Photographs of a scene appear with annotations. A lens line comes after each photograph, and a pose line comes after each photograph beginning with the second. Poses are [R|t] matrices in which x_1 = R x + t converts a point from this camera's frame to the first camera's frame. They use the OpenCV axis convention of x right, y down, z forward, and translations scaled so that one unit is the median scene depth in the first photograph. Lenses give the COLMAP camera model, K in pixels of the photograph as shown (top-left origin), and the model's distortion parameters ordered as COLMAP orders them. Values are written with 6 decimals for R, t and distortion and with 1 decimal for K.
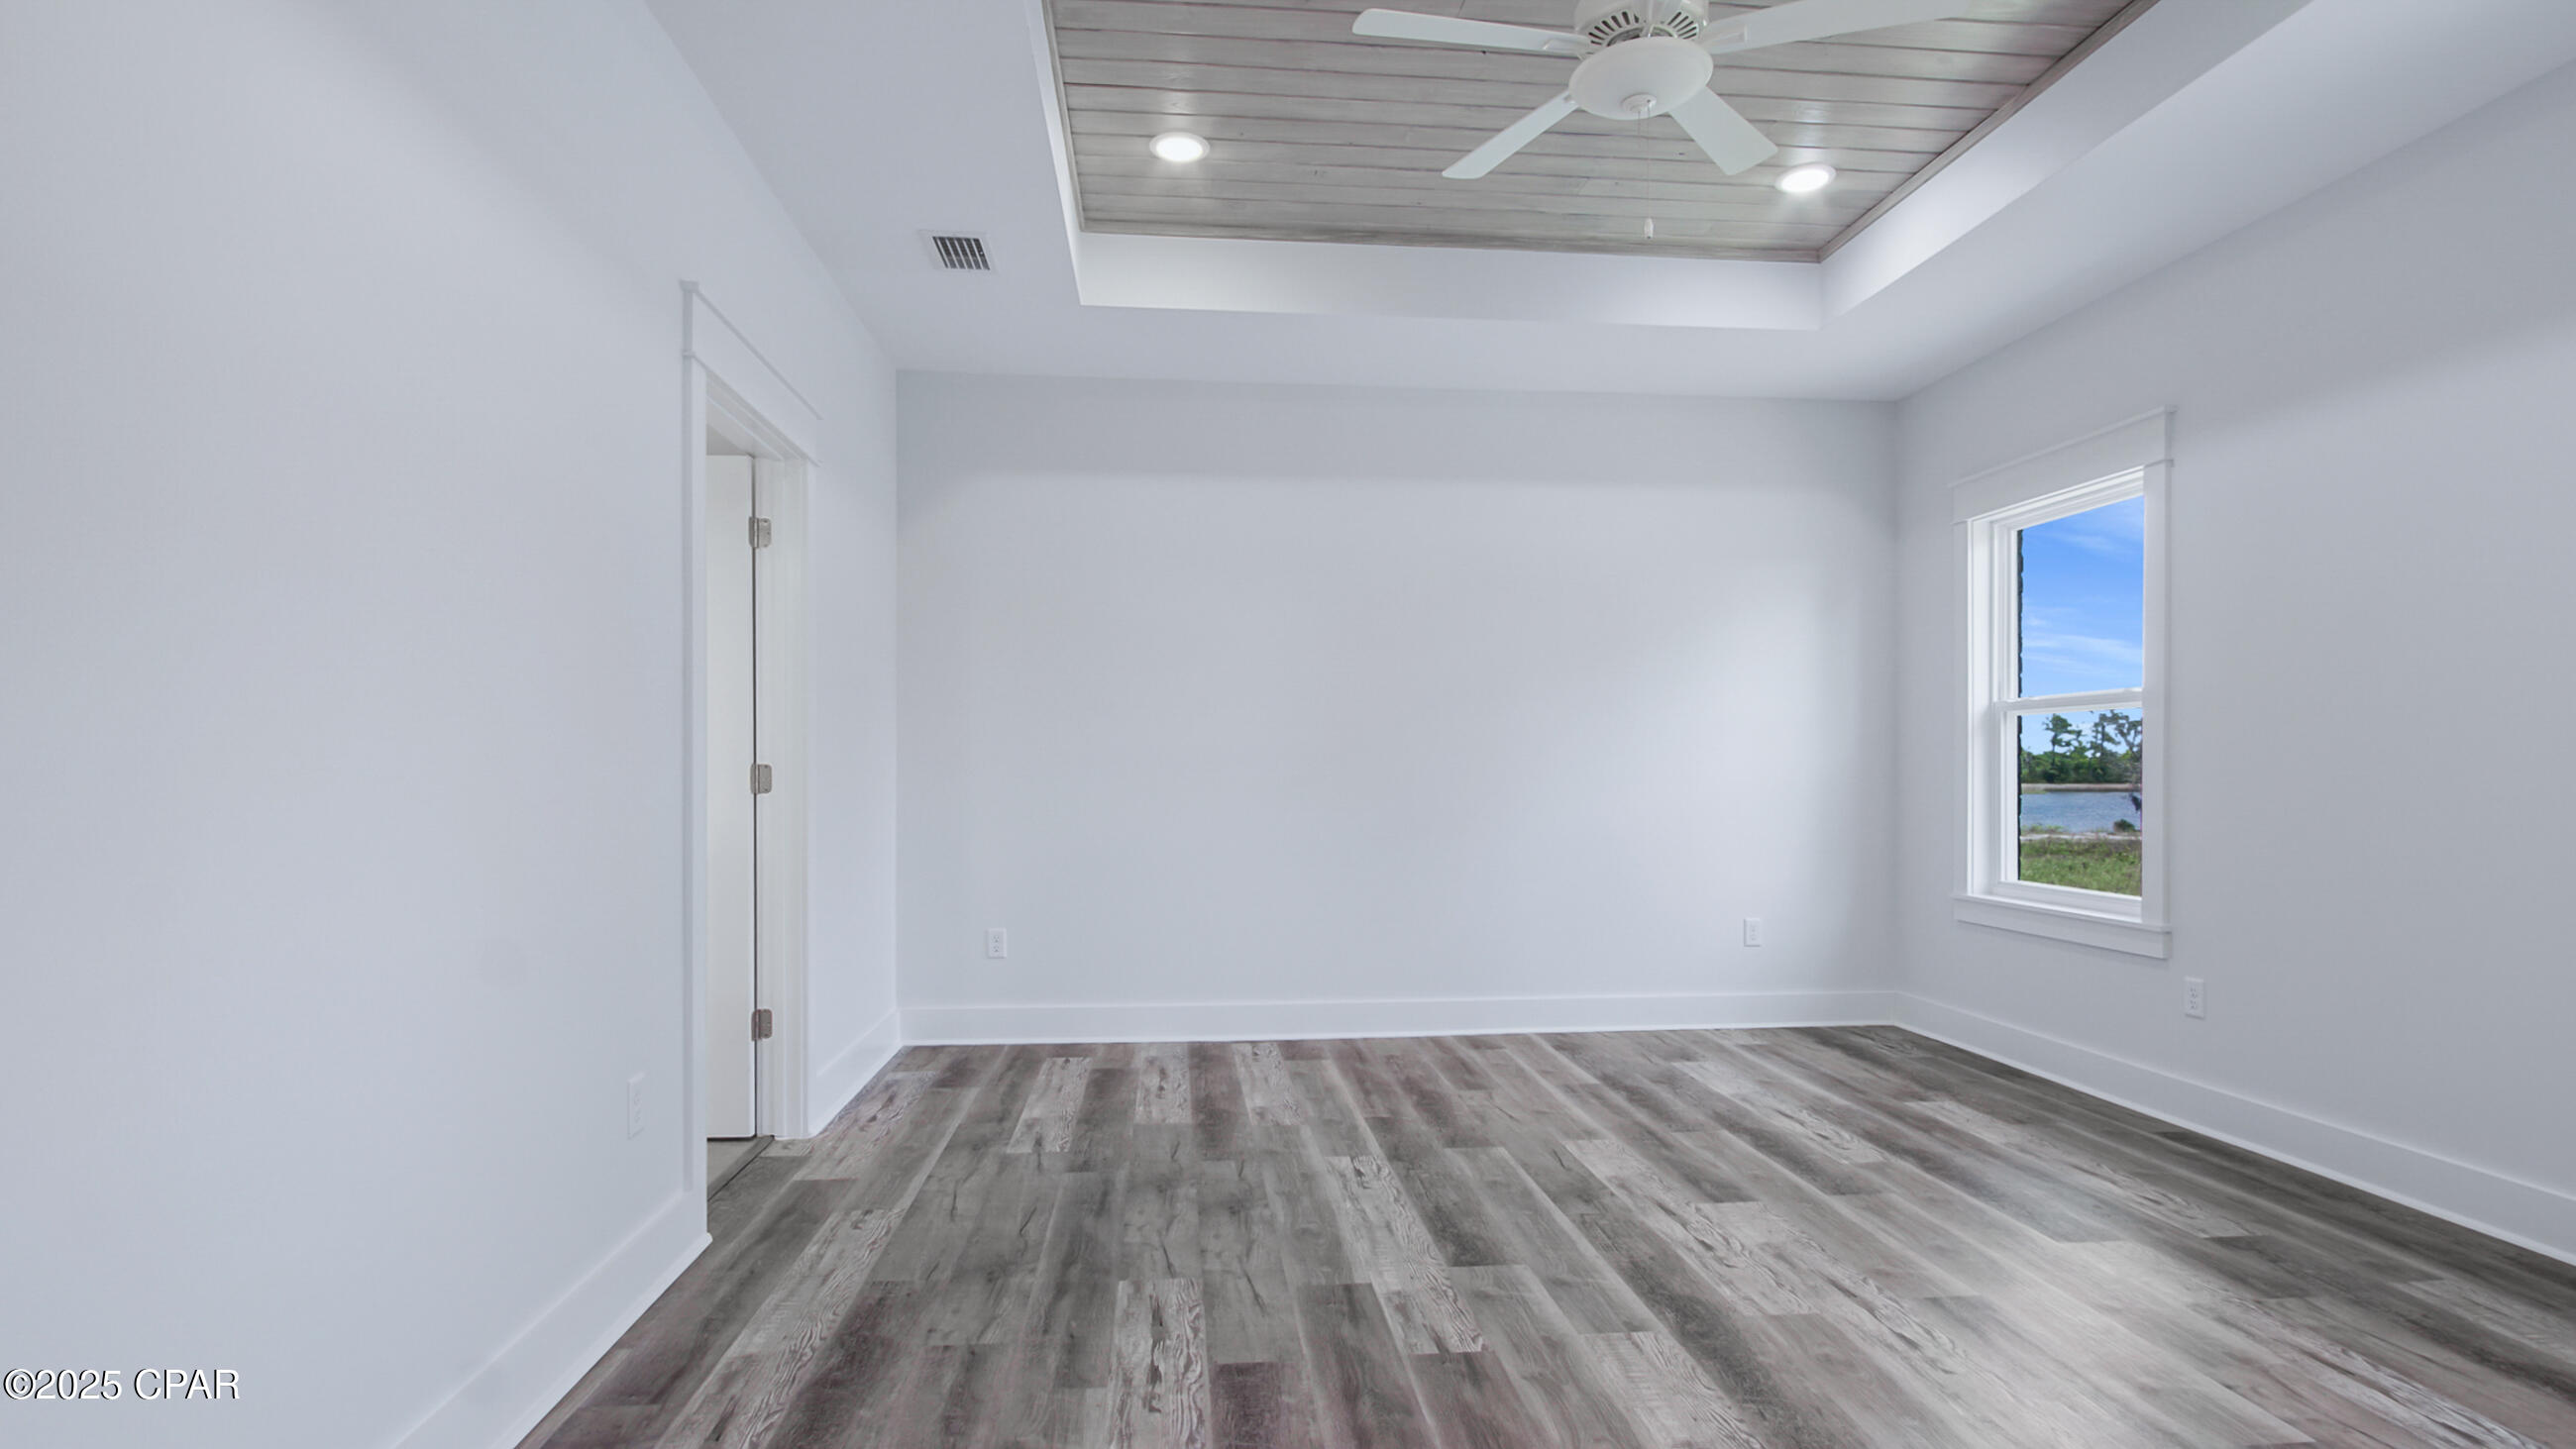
lens RADIAL K [[1216.5, 0, 1278.8], [0, 1216.5, 737.9], [0, 0, 1]] dist [-0.000685, -0.000354]
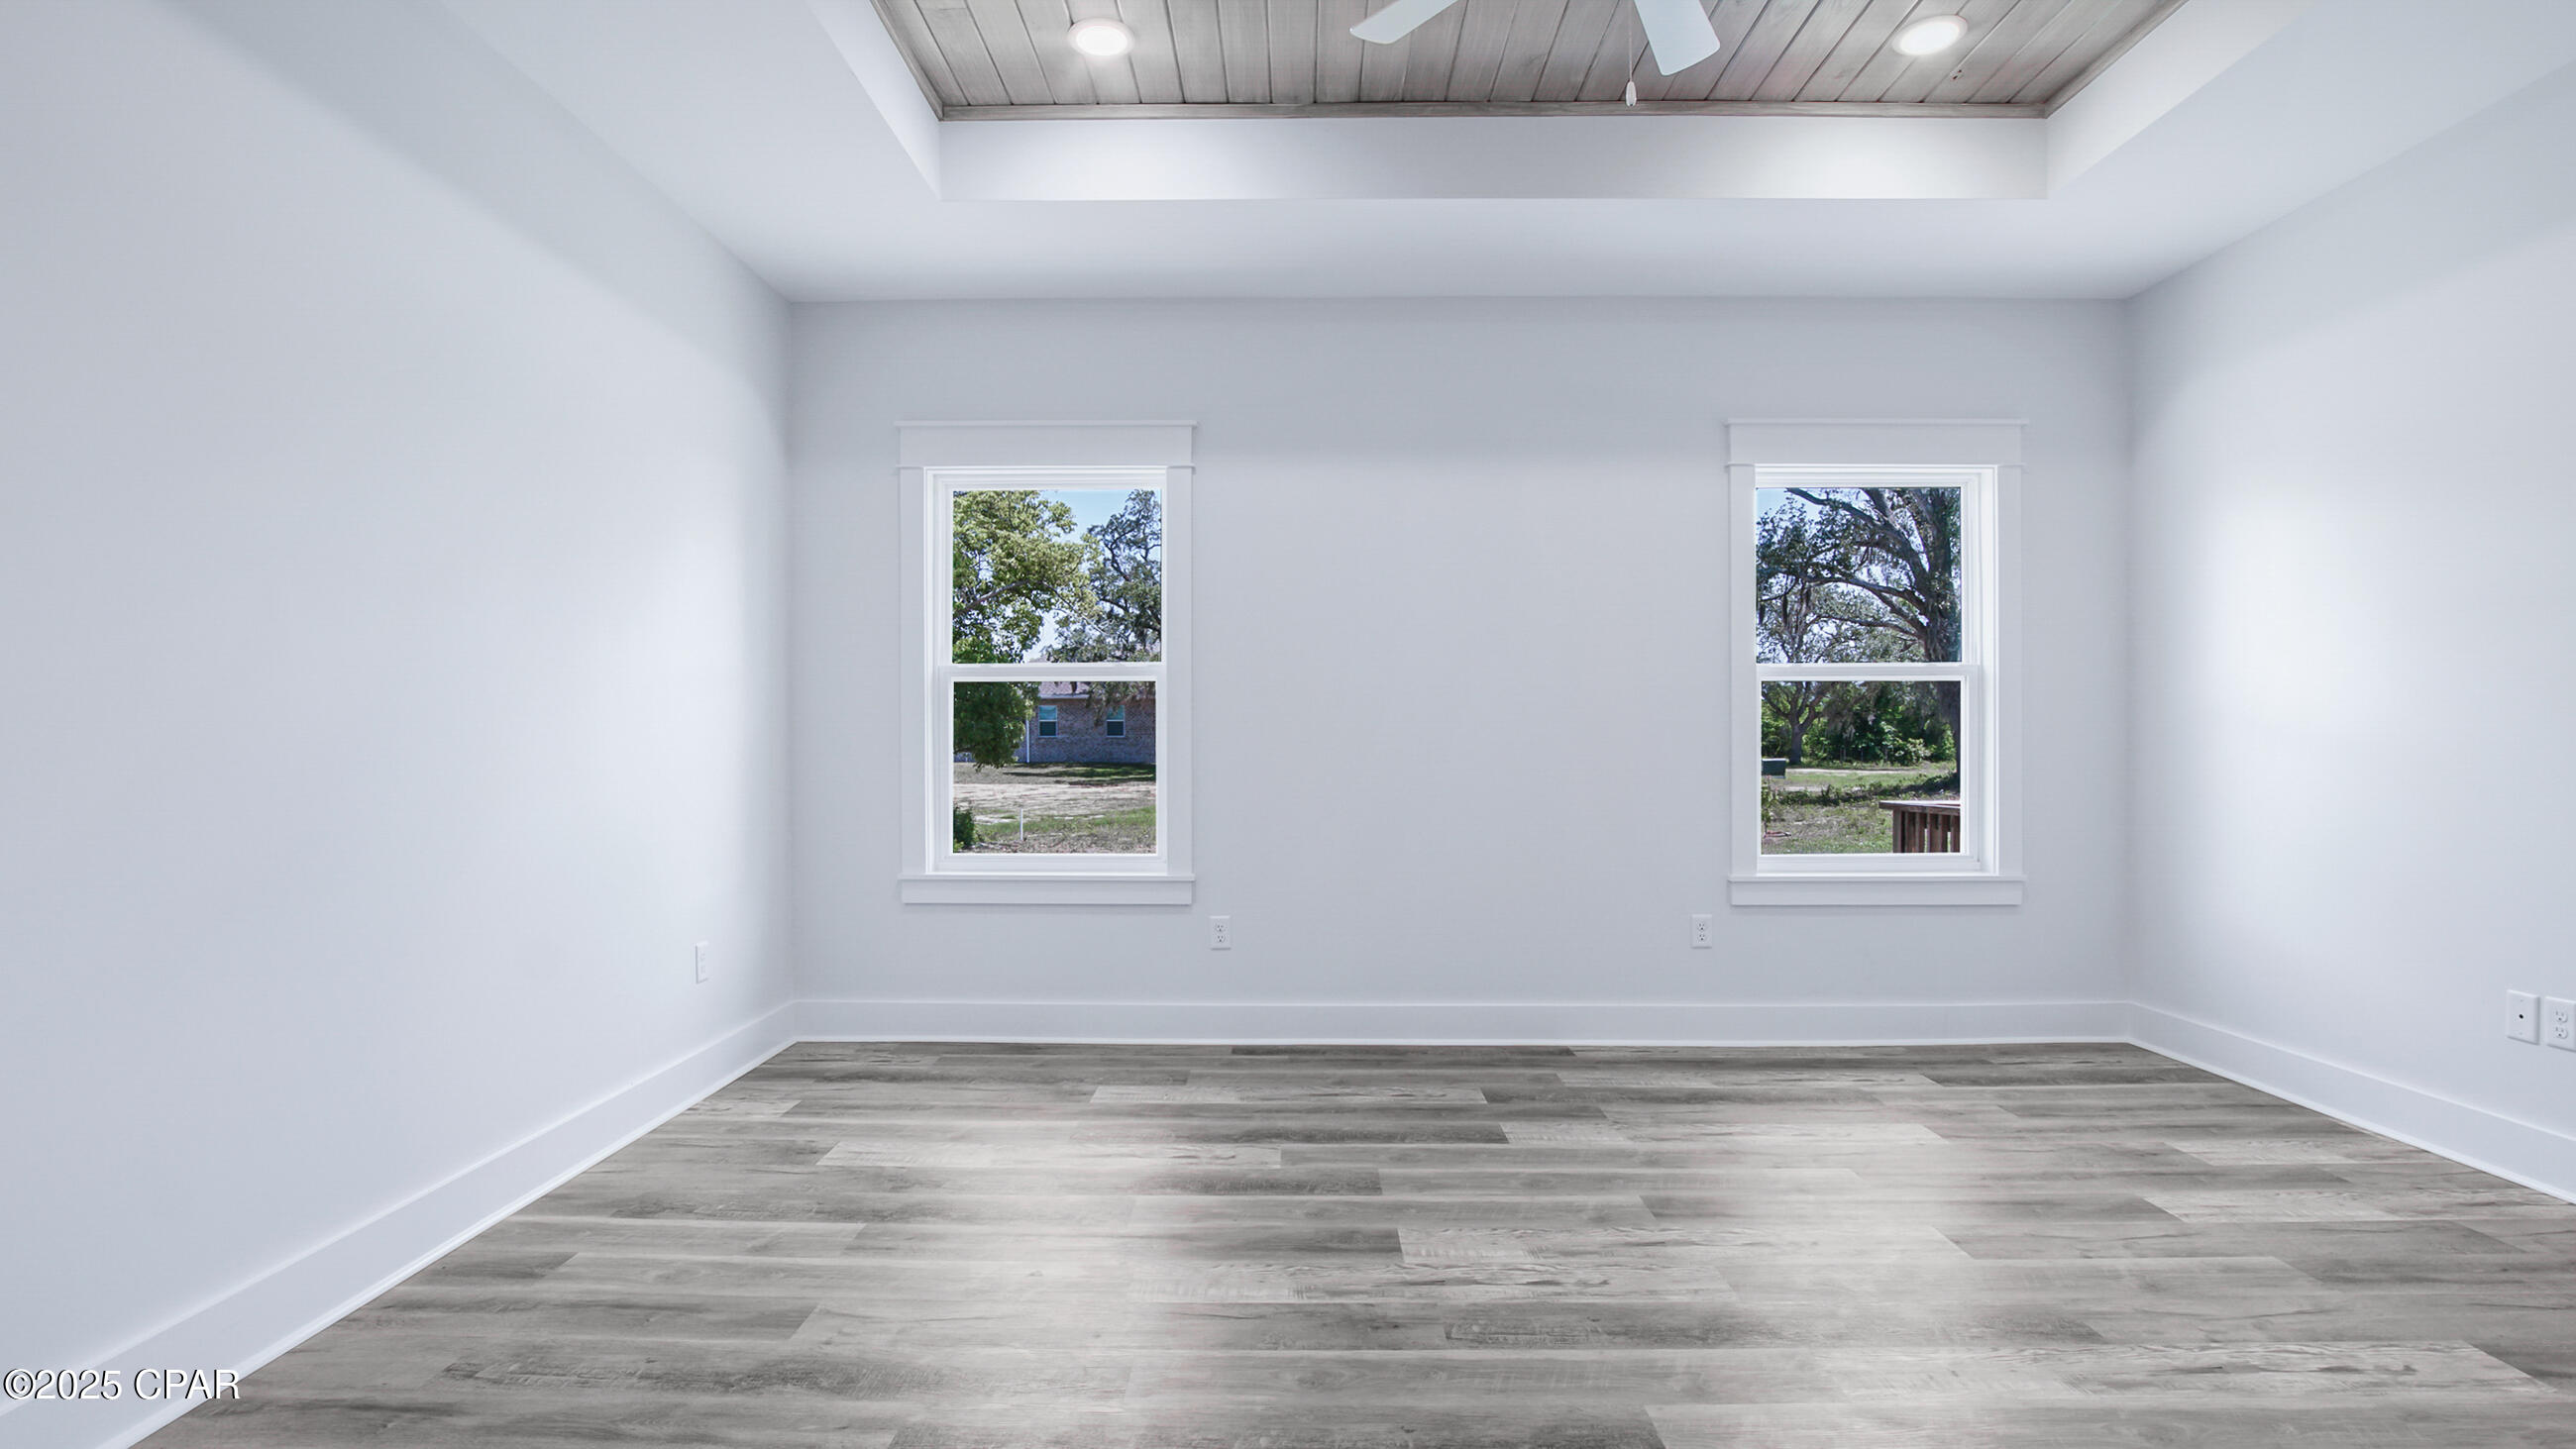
lens RADIAL K [[1182.8, 0, 1283.5], [0, 1182.8, 735.4], [0, 0, 1]] dist [-0.036785, -0.000170]
pose [[0.109685, 0.002528, 0.993963, -0.363023], [-0.026156, 0.999658, 0.000344, 0.020483], [-0.993622, -0.026036, 0.109713, 0.791412]]
